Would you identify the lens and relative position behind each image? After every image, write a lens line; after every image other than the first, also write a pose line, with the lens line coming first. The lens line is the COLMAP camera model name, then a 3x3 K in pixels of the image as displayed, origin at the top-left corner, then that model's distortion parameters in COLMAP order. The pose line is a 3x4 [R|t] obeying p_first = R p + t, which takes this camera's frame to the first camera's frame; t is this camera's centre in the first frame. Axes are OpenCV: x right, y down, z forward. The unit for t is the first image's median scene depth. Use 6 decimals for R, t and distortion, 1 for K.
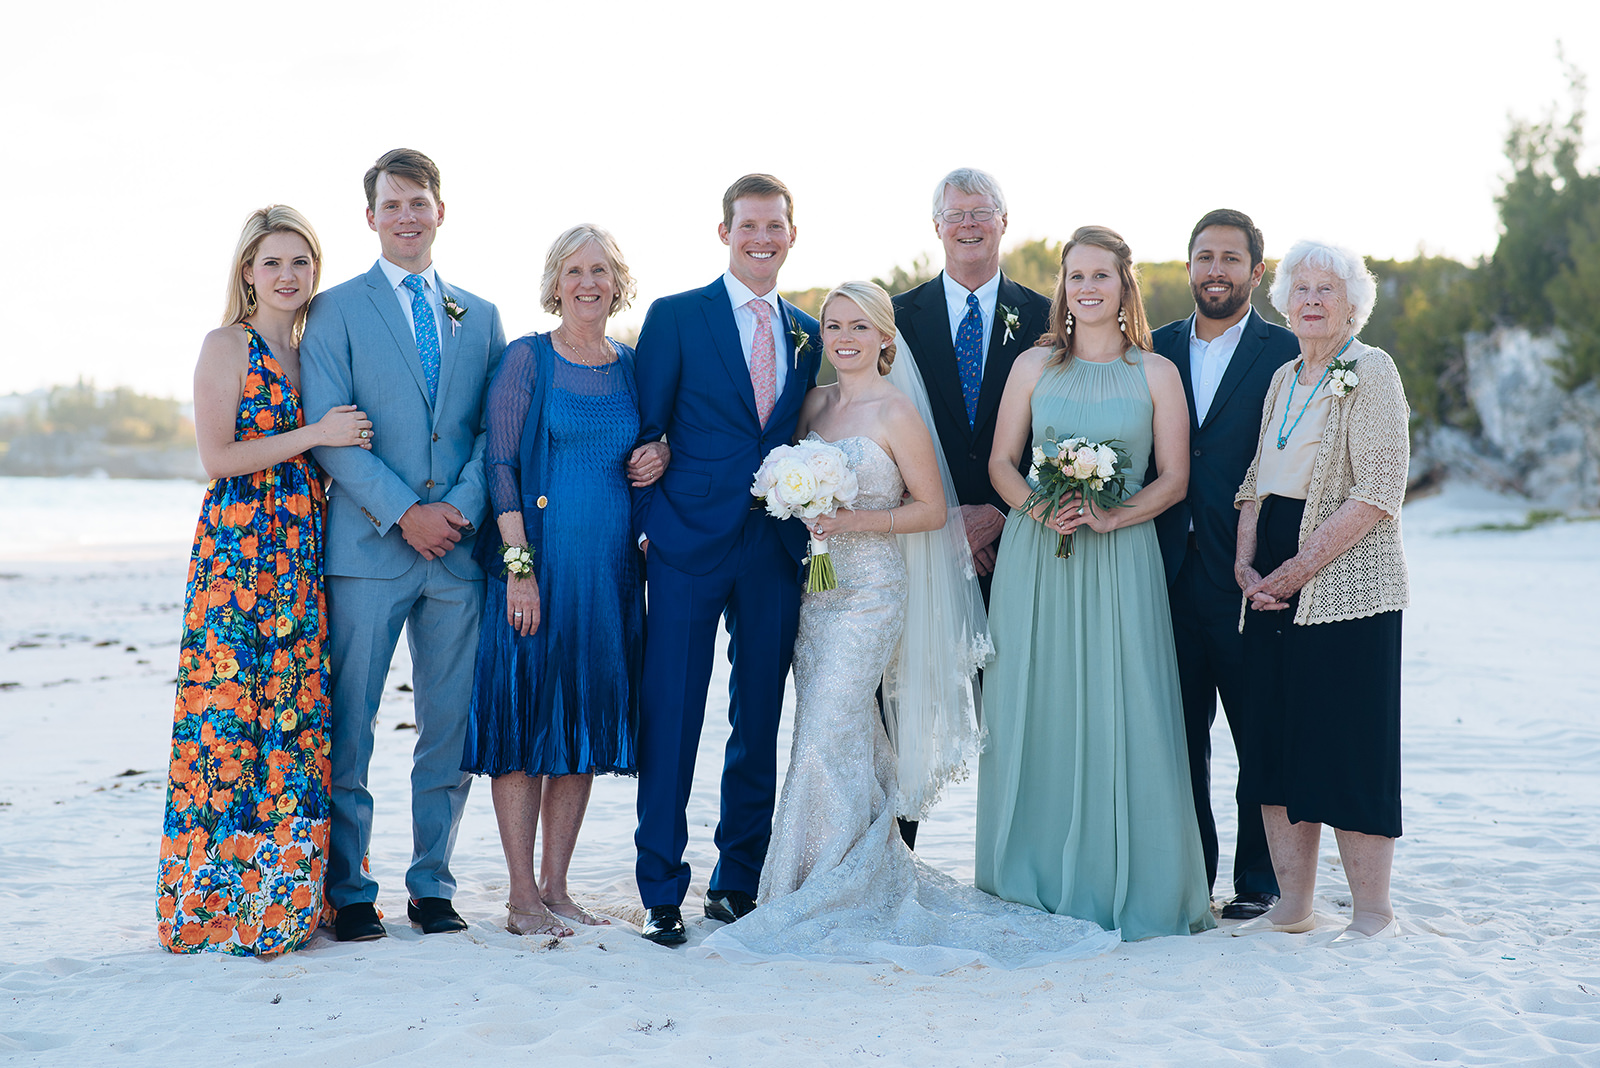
lens RADIAL K [[3981.9, 0, 800.0], [0, 3981.9, 534.0], [0, 0, 1]] dist [0.535653, -3.951956]
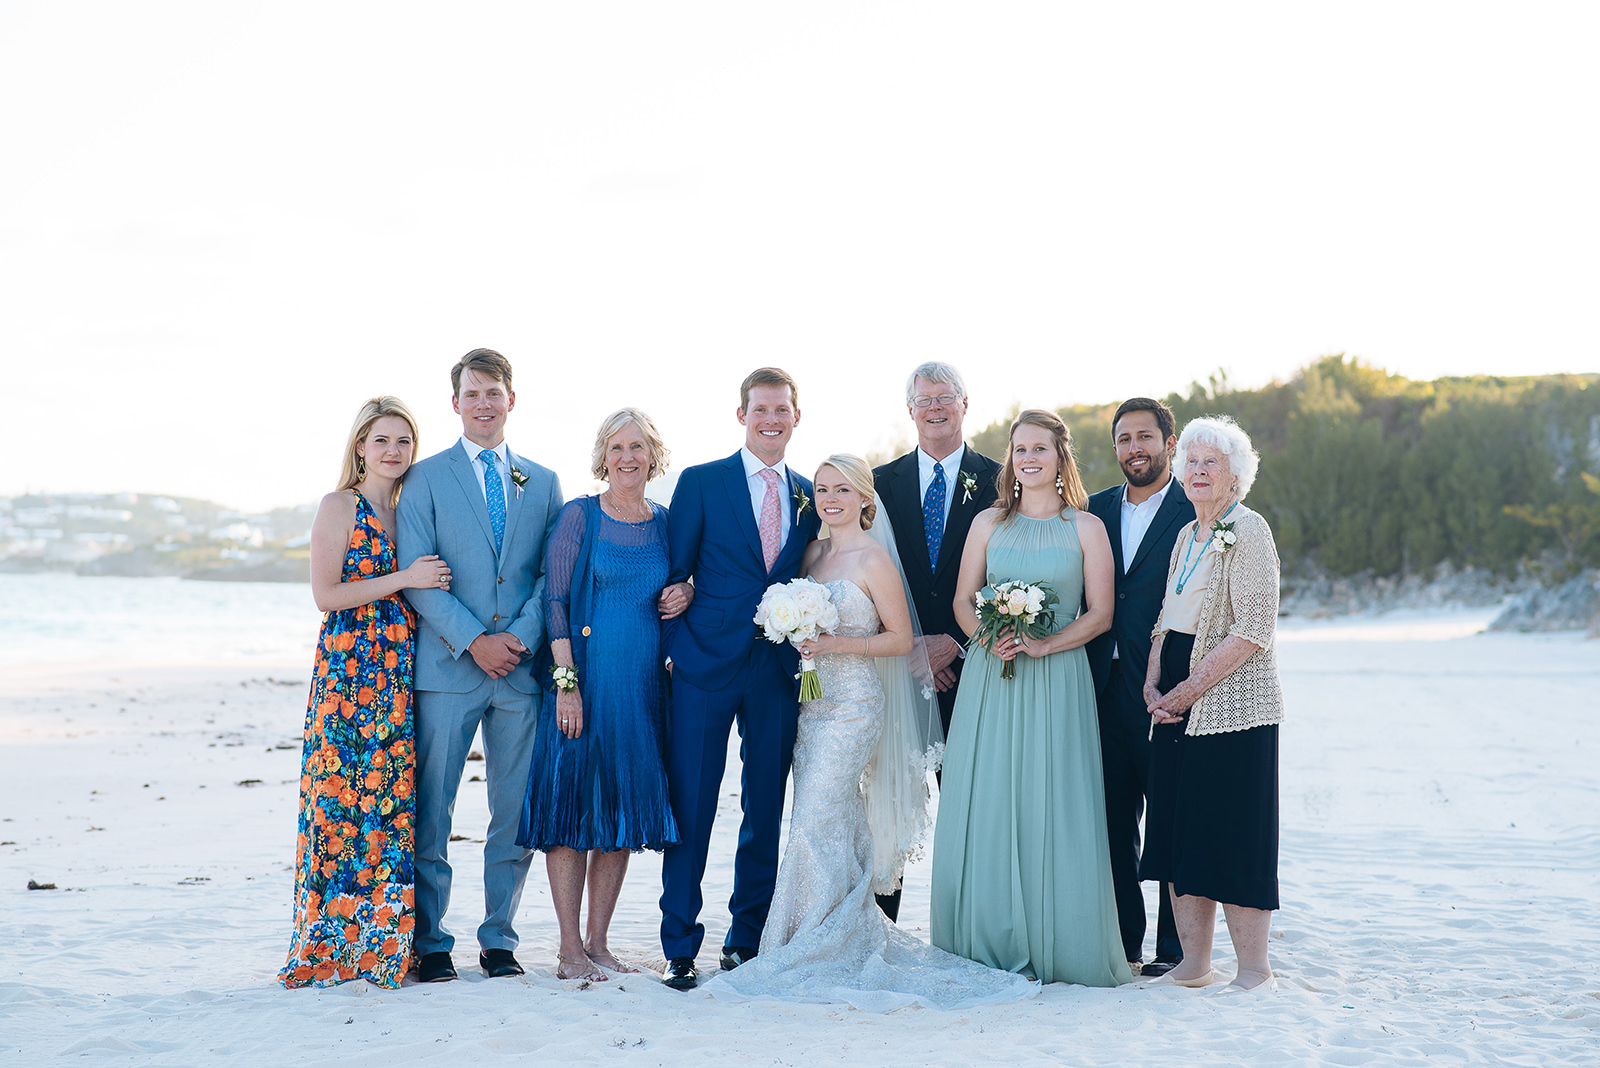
lens RADIAL K [[3981.9, 0, 800.0], [0, 3981.9, 534.0], [0, 0, 1]] dist [0.535653, -3.951956]
pose [[0.996759, 0.003909, -0.080345, 0.101558], [-0.006110, 0.999612, -0.027170, -0.005012], [0.080208, 0.027573, 0.996397, -0.237959]]
